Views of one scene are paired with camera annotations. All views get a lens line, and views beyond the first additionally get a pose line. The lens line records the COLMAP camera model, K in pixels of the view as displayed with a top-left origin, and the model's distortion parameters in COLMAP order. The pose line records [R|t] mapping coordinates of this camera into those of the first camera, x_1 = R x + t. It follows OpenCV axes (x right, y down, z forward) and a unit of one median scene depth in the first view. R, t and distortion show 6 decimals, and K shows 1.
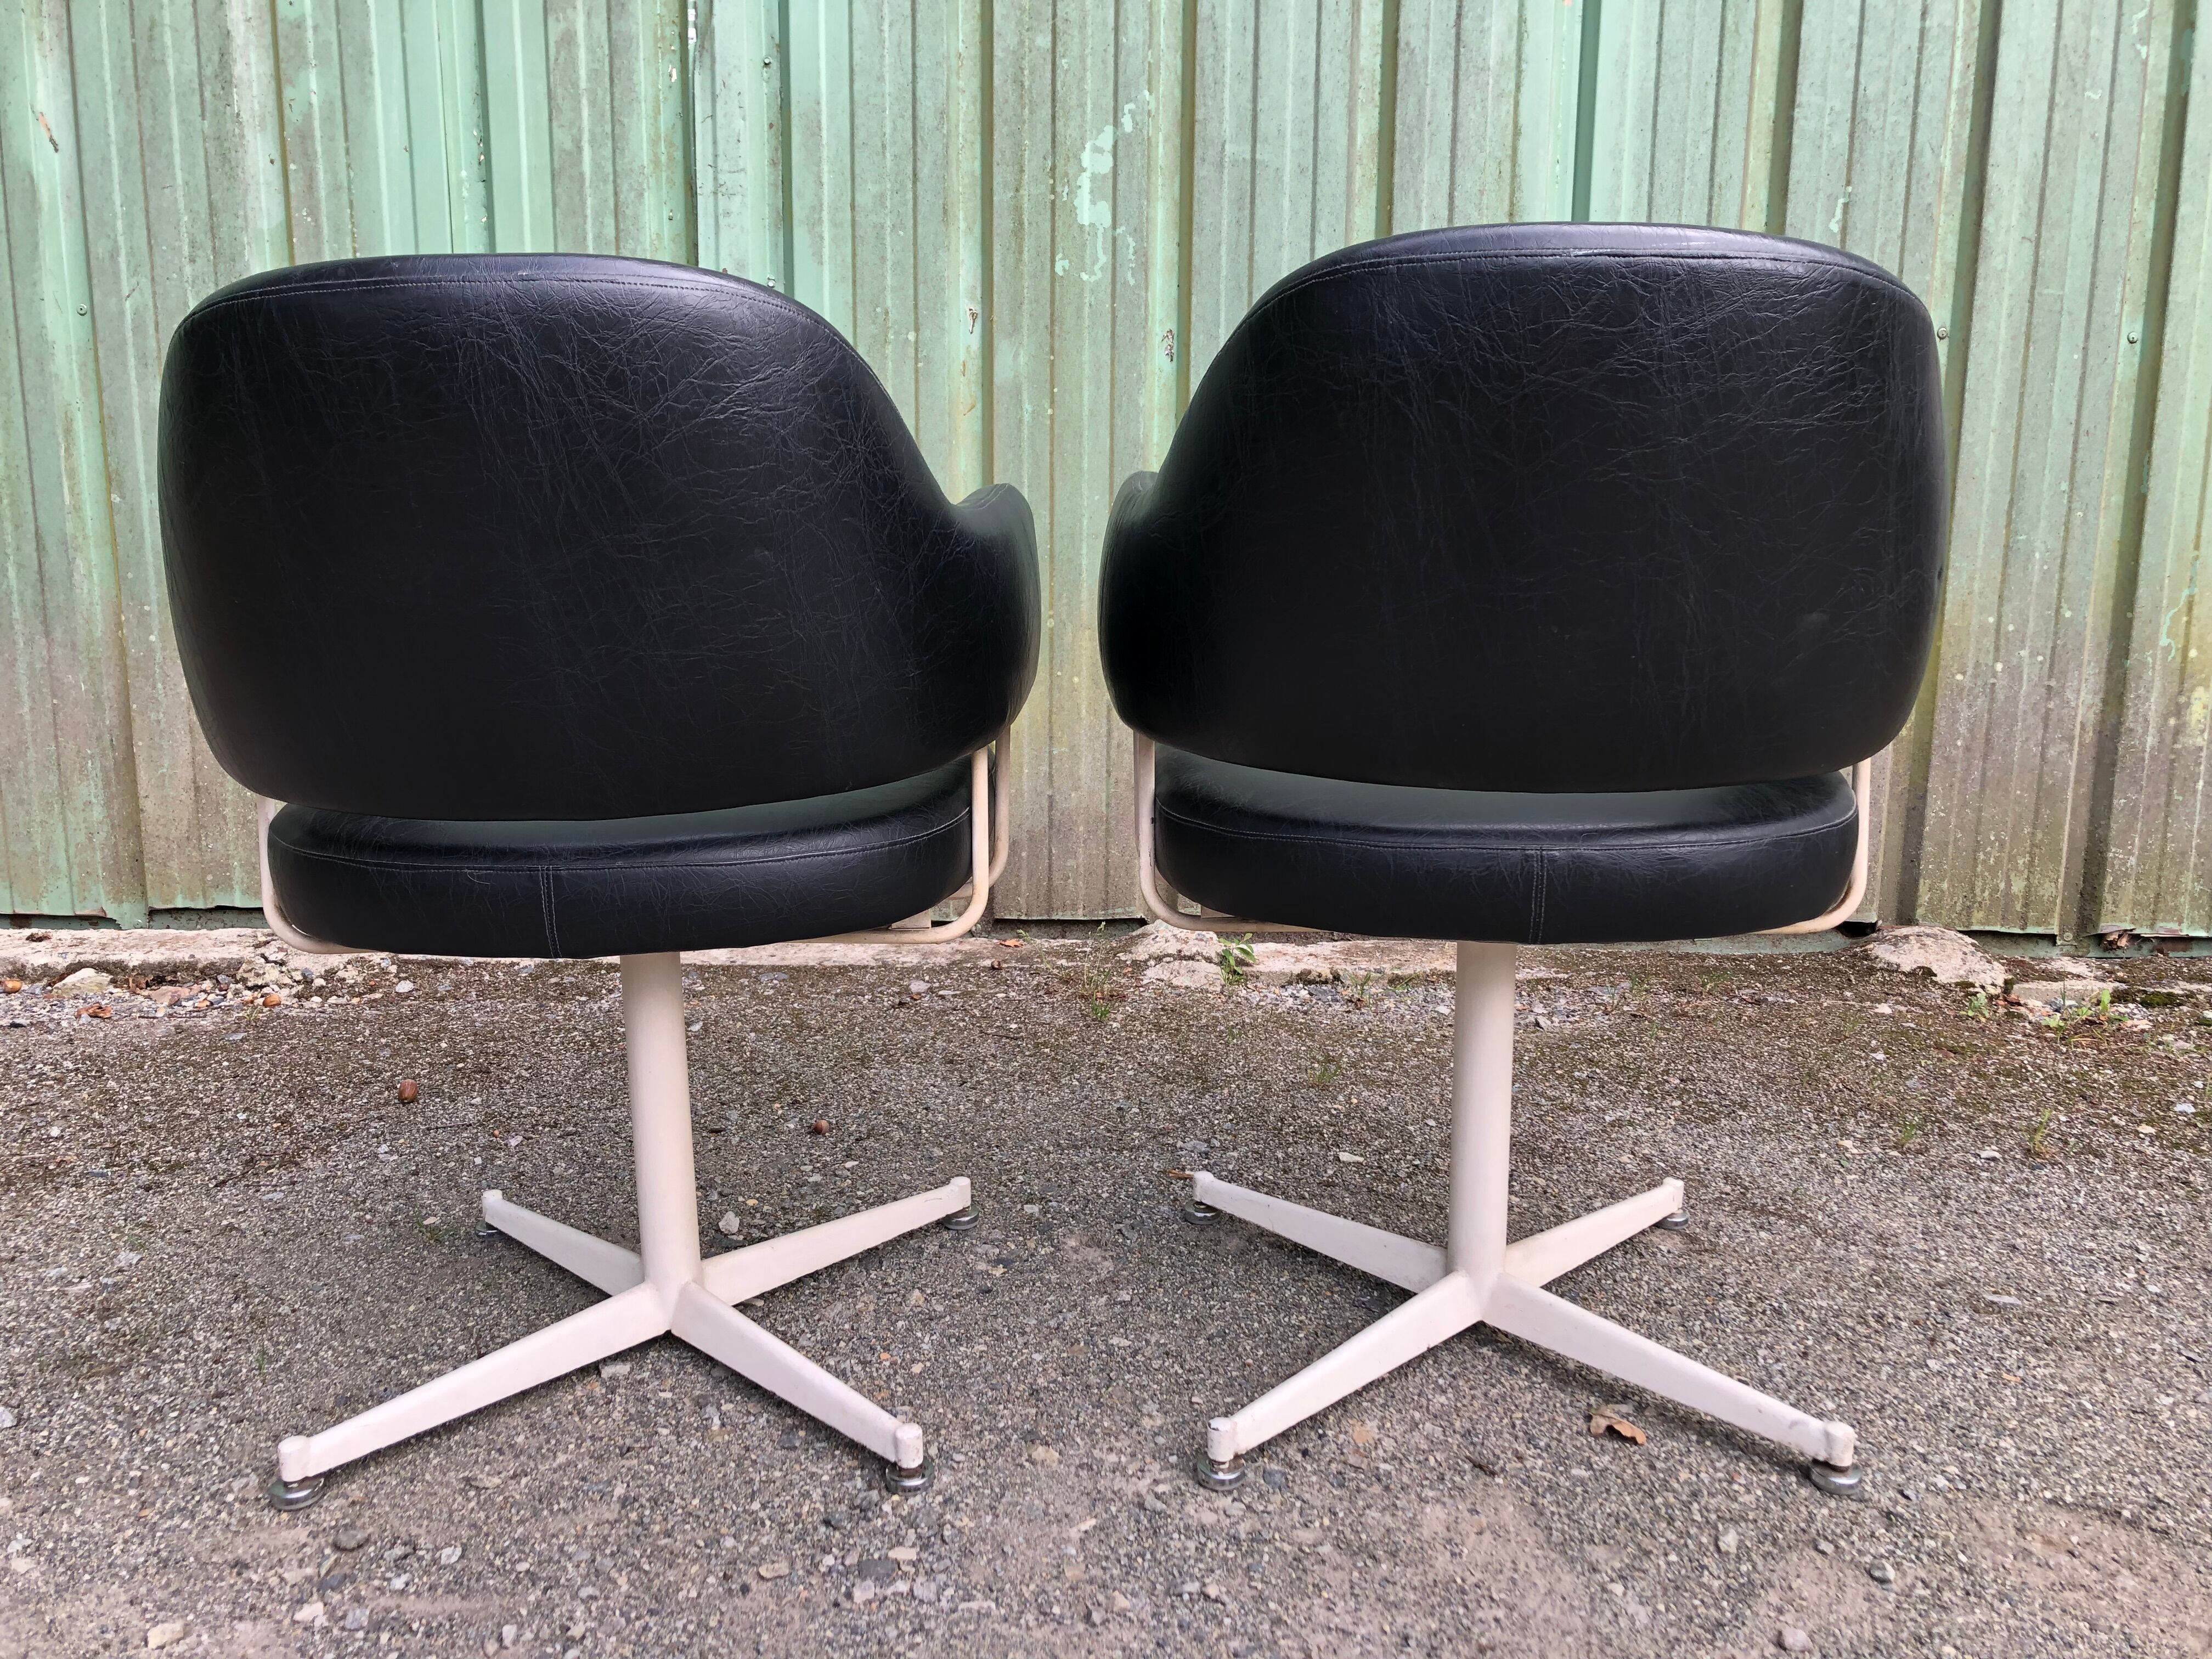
lens RADIAL K [[1838.4, 0, 1112.4], [0, 1838.4, 796.7], [0, 0, 1]] dist [0.015716, 0.000792]
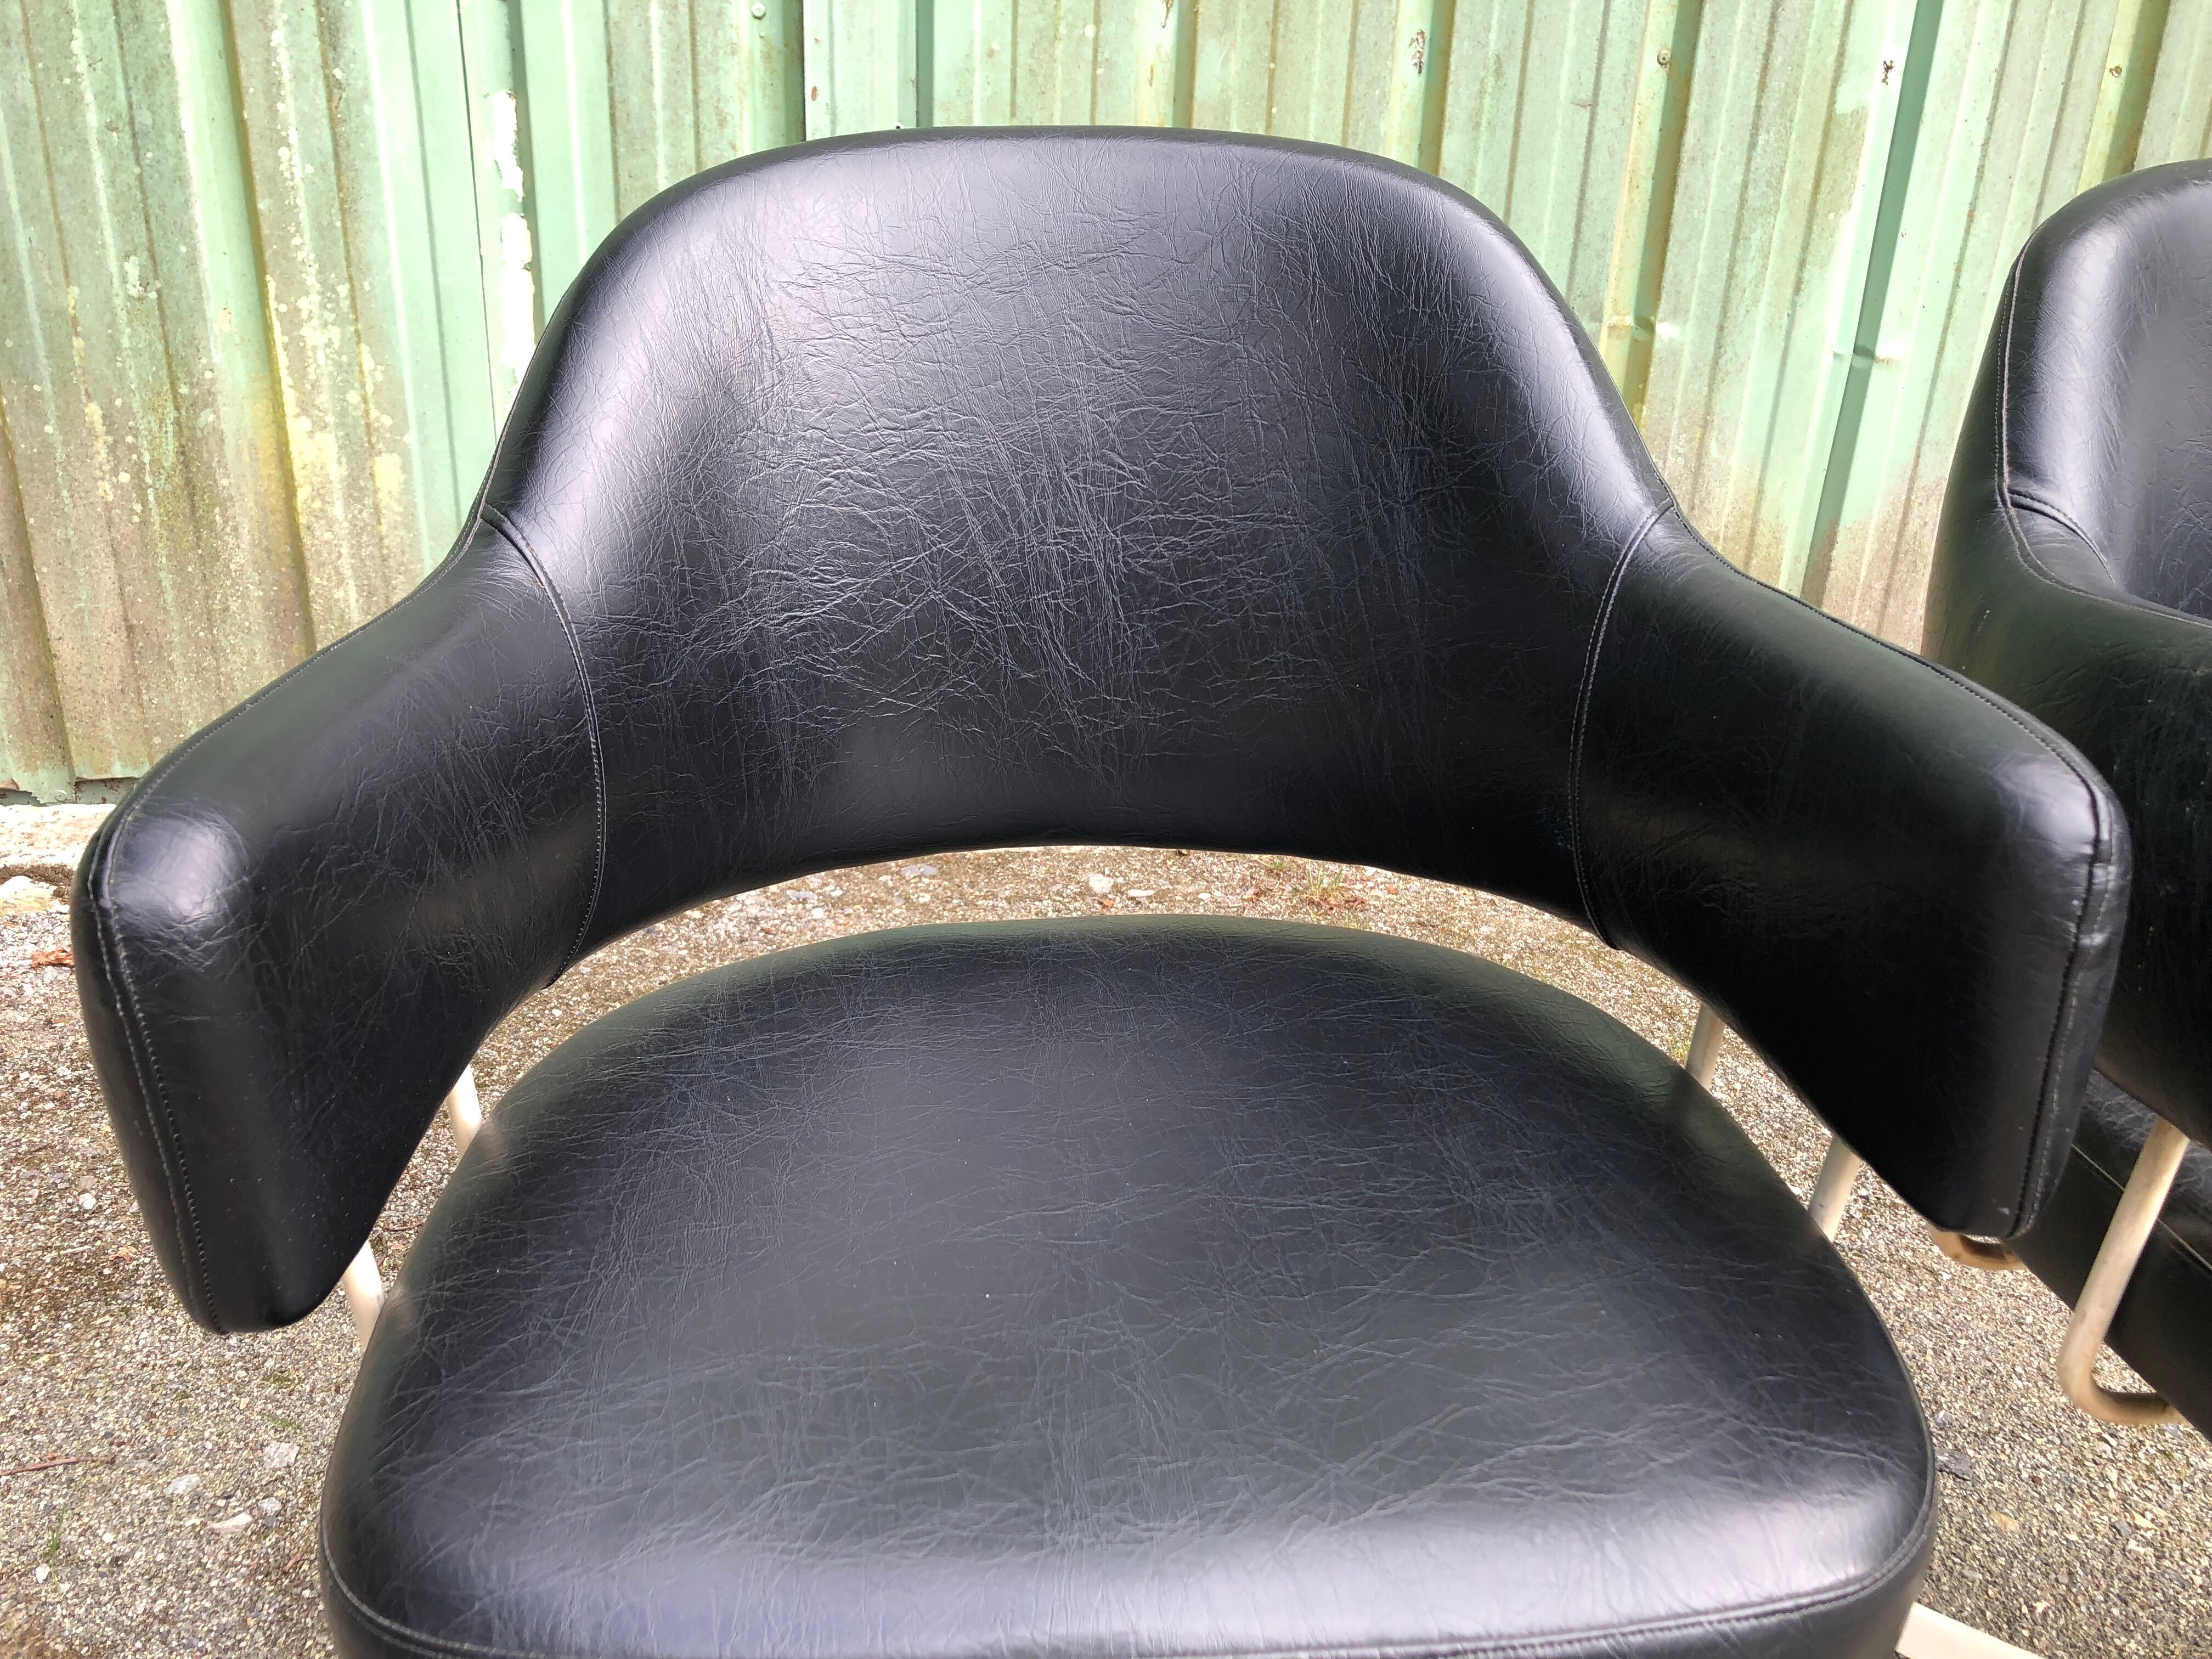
lens RADIAL K [[1838.4, 0, 1101.6], [0, 1838.4, 792.1], [0, 0, 1]] dist [0.015716, 0.000792]
pose [[0.993064, -0.015153, 0.116595, -0.199582], [-0.010164, 0.976884, 0.213529, -0.110819], [-0.117136, -0.213233, 0.969954, 0.213417]]
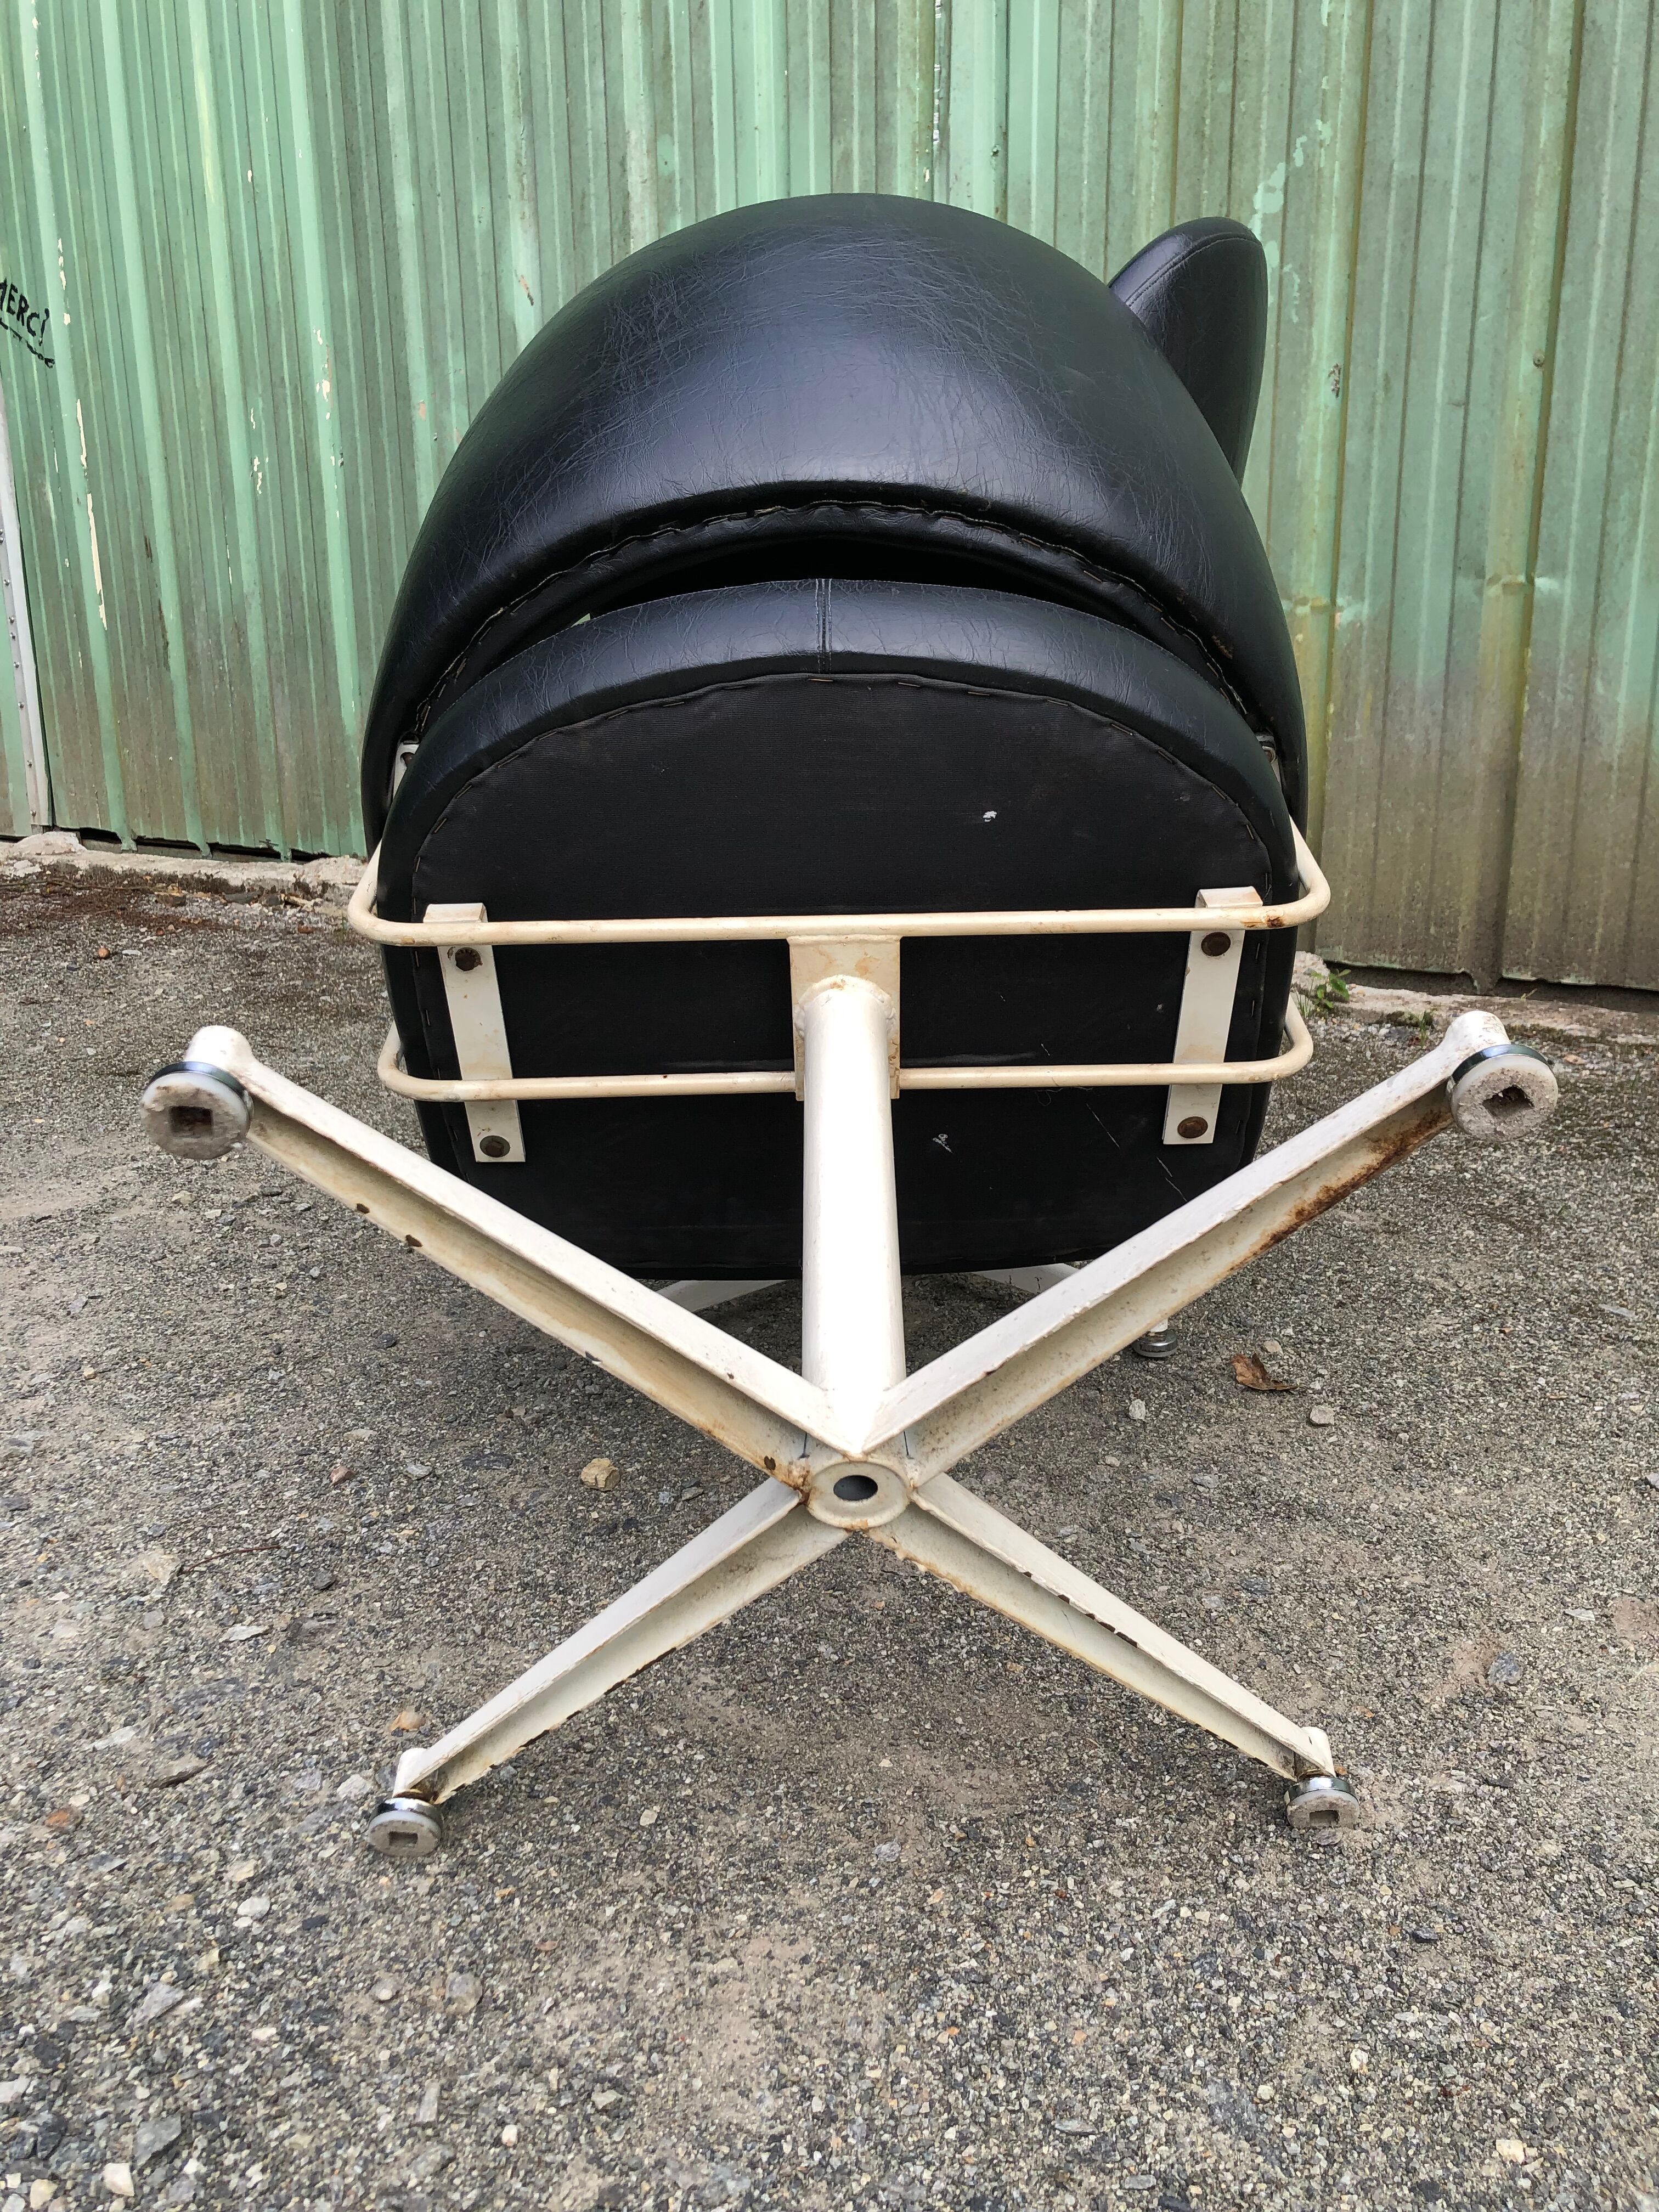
lens RADIAL K [[1838.4, 0, 827.7], [0, 1838.4, 1094.6], [0, 0, 1]] dist [0.015716, 0.000792]
pose [[0.823327, 0.127590, -0.553040, 0.425032], [-0.081506, 0.990884, 0.107263, 0.059004], [0.561684, -0.043236, 0.826221, -0.010994]]
